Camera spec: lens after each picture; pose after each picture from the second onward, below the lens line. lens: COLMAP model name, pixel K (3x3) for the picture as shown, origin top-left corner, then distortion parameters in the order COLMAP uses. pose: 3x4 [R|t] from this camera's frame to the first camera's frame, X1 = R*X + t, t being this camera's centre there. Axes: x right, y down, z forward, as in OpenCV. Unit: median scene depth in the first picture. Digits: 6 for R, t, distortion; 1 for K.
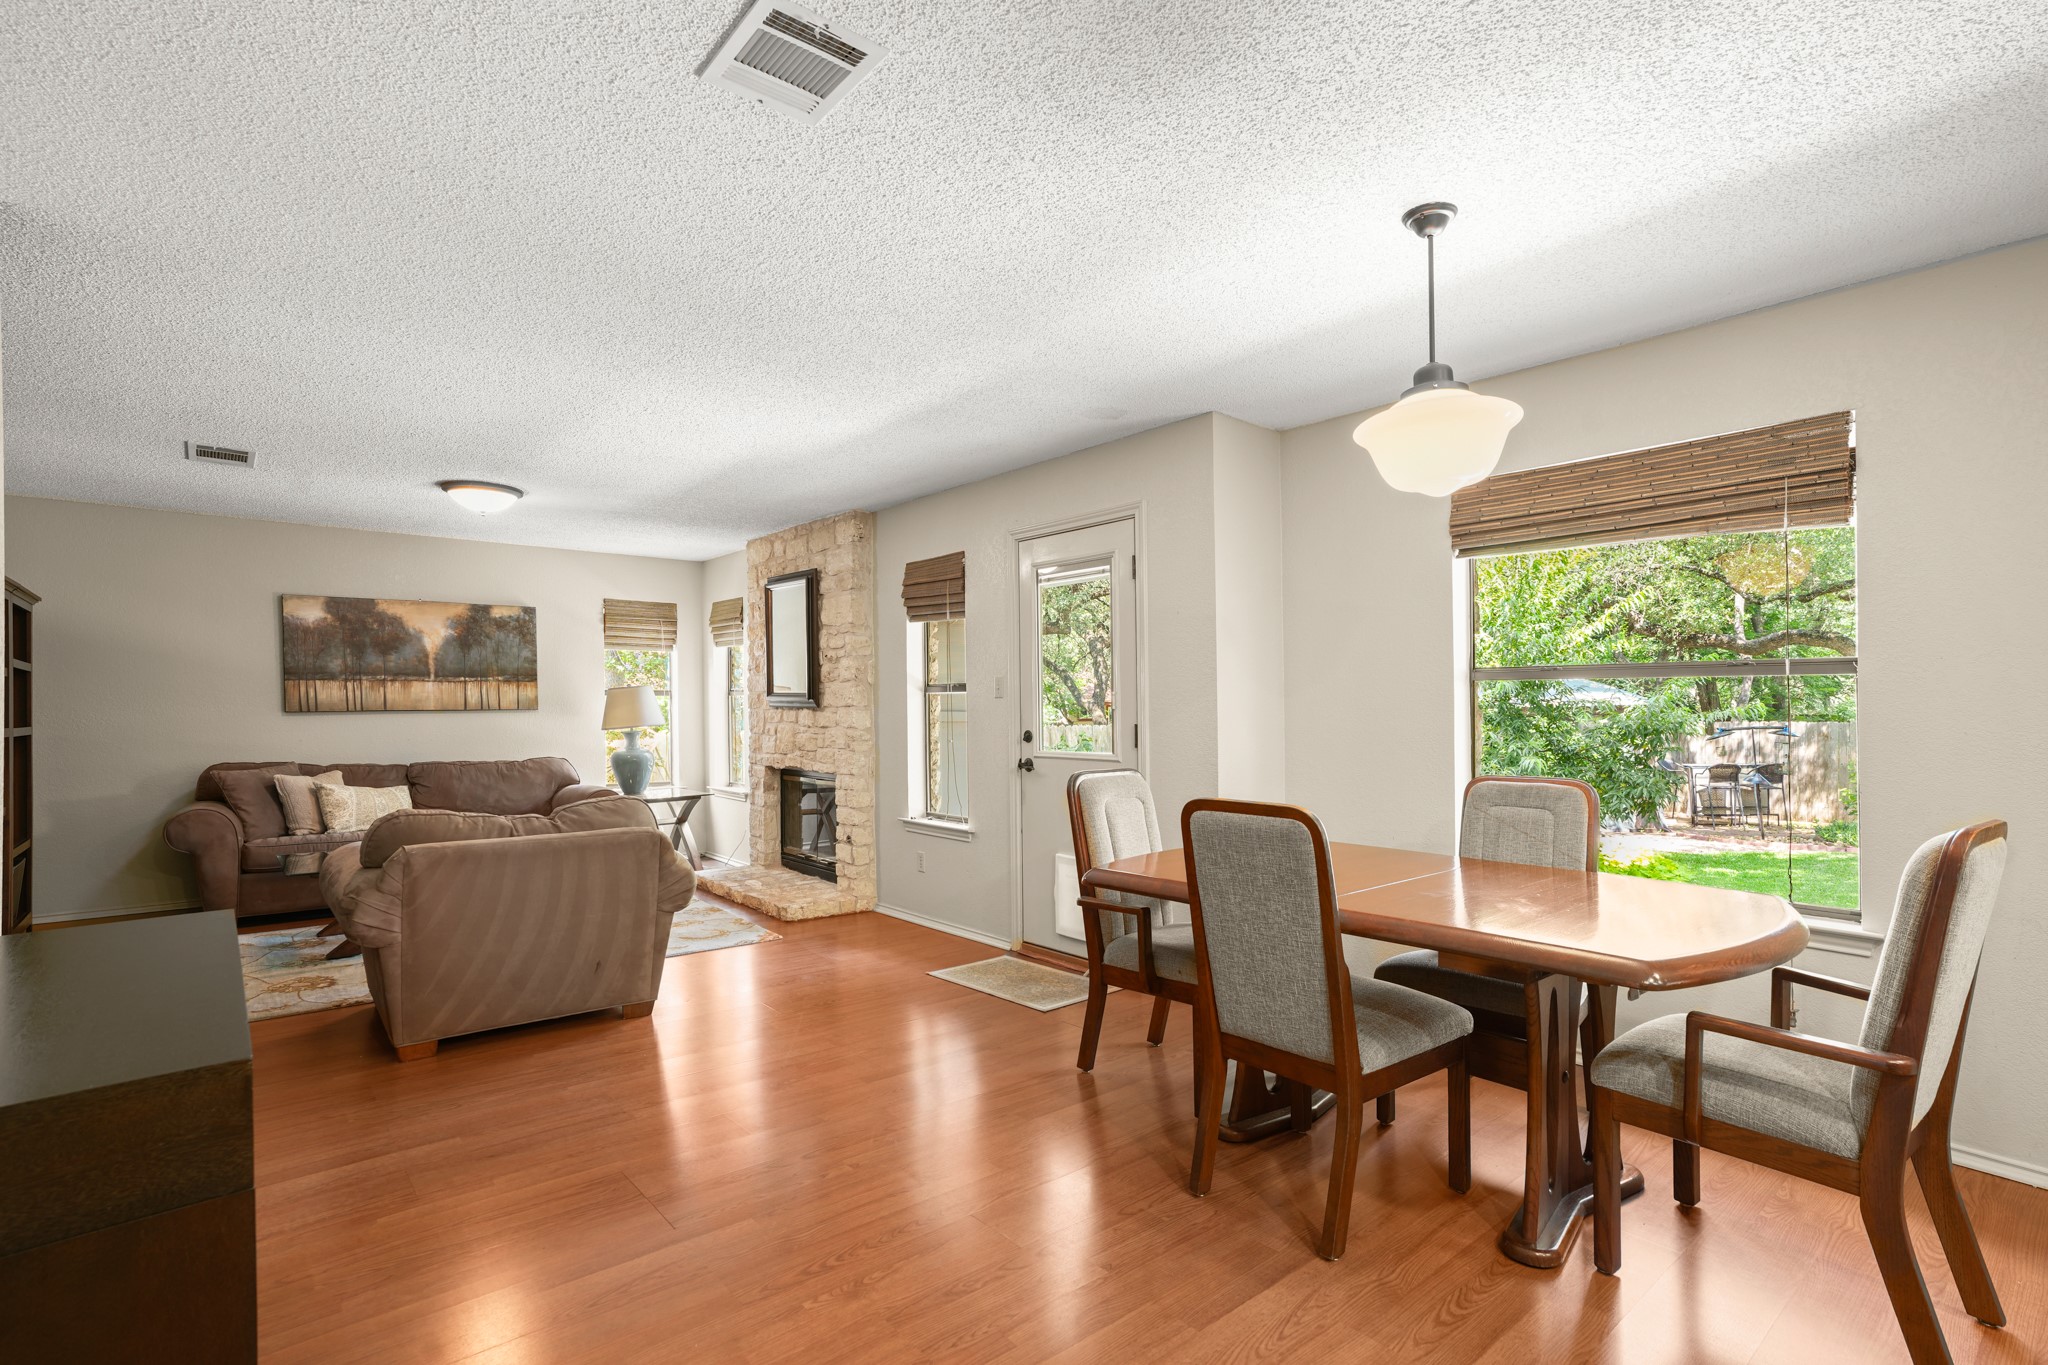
lens RADIAL K [[960.5, 0, 1023.4], [0, 960.5, 710.1], [0, 0, 1]] dist [-0.031840, 0.018474]
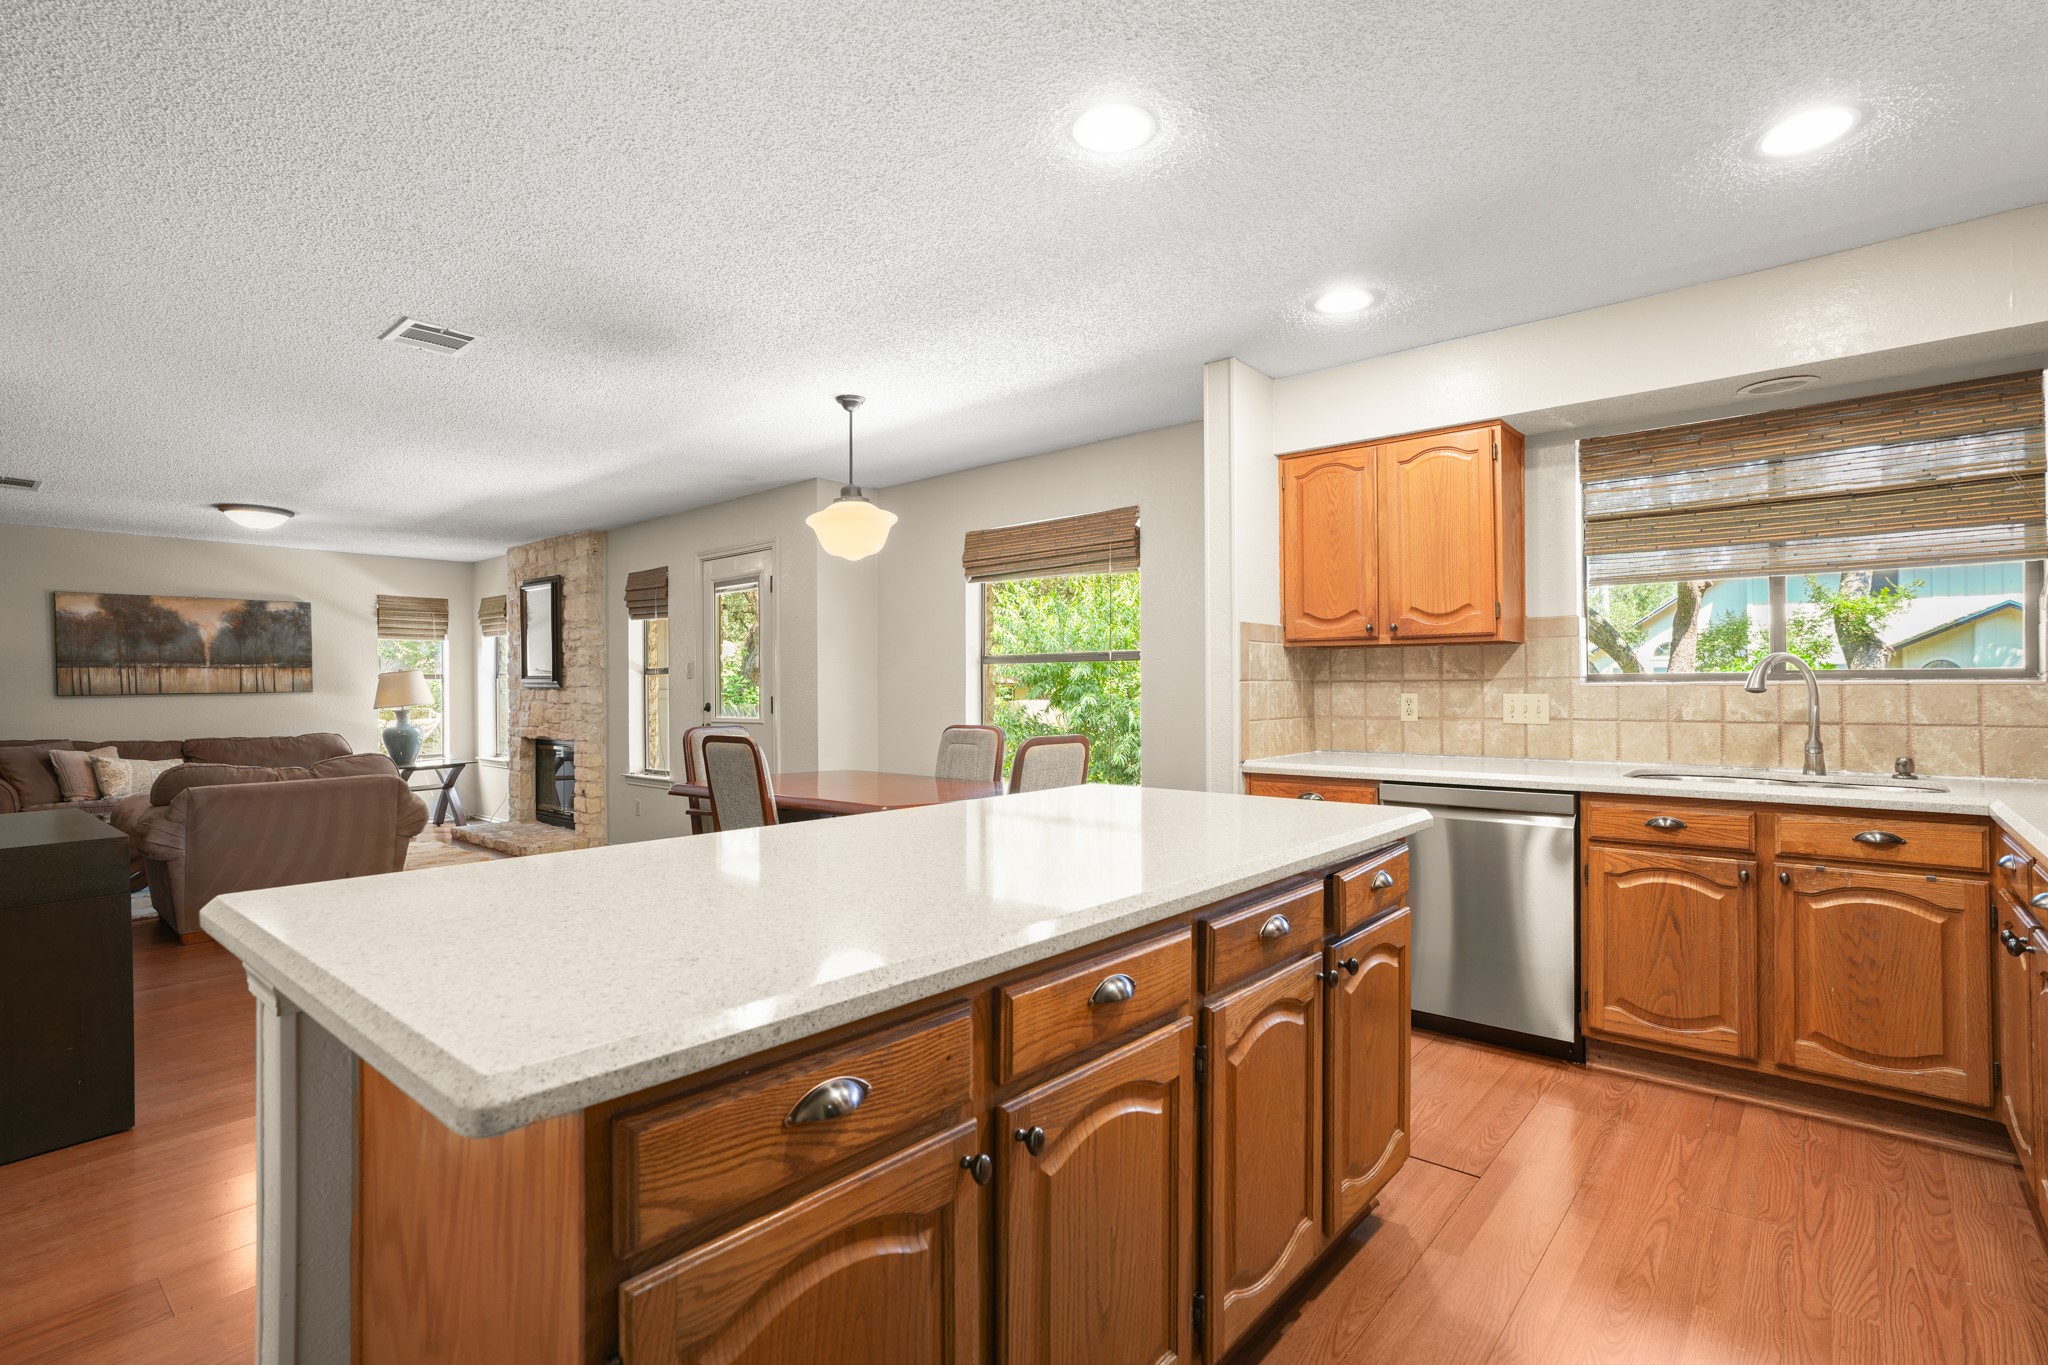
lens RADIAL K [[953.7, 0, 989.8], [0, 953.7, 673.8], [0, 0, 1]] dist [-0.001003, 0.018440]
pose [[0.991335, -0.006242, 0.131213, 0.167703], [0.008620, 0.999809, -0.017566, 0.005700], [-0.131078, 0.018545, 0.991199, -0.282946]]
